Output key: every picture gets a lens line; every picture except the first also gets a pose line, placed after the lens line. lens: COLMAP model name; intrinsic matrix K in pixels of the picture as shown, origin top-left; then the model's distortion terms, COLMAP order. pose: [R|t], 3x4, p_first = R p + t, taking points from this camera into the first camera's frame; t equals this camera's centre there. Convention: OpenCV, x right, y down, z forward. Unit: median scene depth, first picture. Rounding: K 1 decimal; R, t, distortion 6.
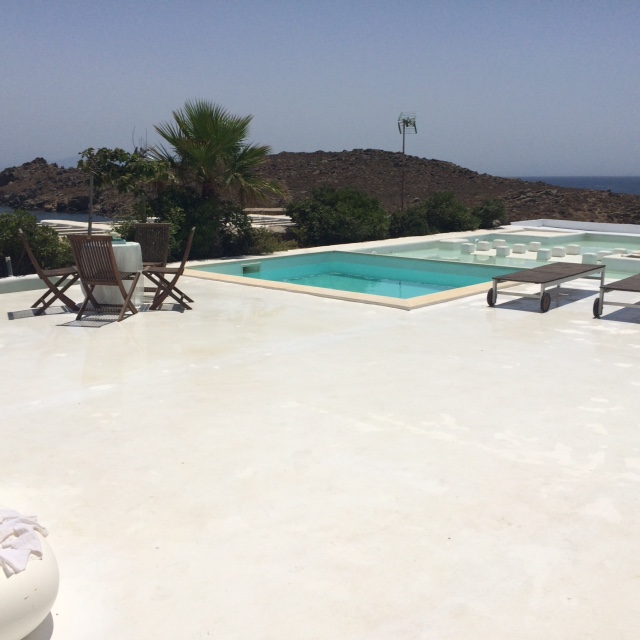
lens RADIAL K [[754.0, 0, 307.3], [0, 754.0, 337.9], [0, 0, 1]] dist [0.056354, 0.017802]
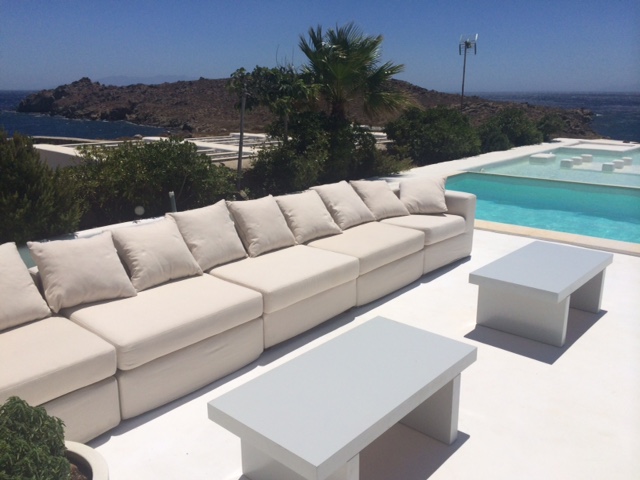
lens RADIAL K [[560.7, 0, 312.5], [0, 560.7, 241.5], [0, 0, 1]] dist [0.043346, -0.007065]
pose [[0.999018, -0.012305, 0.042567, -0.133247], [0.010176, 0.998704, 0.049877, -0.041122], [-0.043125, -0.049395, 0.997848, 0.173116]]
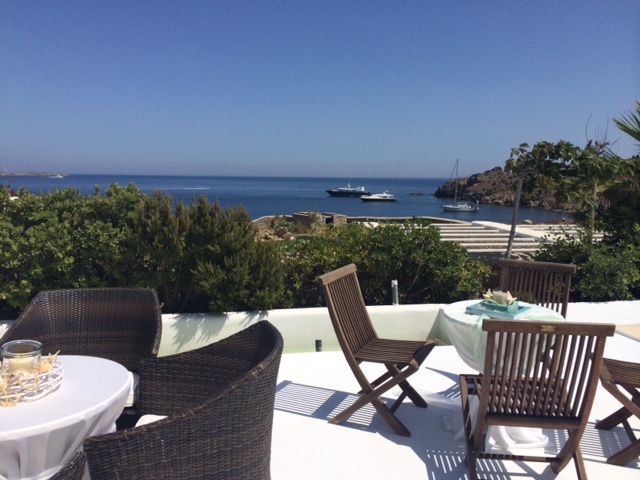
lens RADIAL K [[547.5, 0, 320.0], [0, 547.5, 240.0], [0, 0, 1]] dist [0.096840, -0.002203]
pose [[0.802614, 0.072253, -0.592107, -0.064043], [-0.131646, 0.989617, -0.057689, -0.054067], [0.581790, 0.124251, 0.803792, 0.254213]]
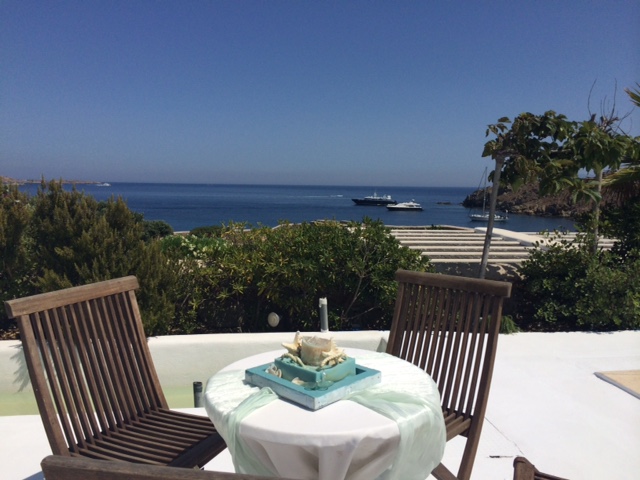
lens RADIAL K [[560.7, 0, 312.5], [0, 560.7, 241.5], [0, 0, 1]] dist [0.043346, -0.007065]
pose [[0.766712, 0.072011, -0.637940, -0.067275], [-0.145819, 0.987251, -0.063812, -0.062617], [0.625212, 0.141949, 0.767438, 0.342778]]
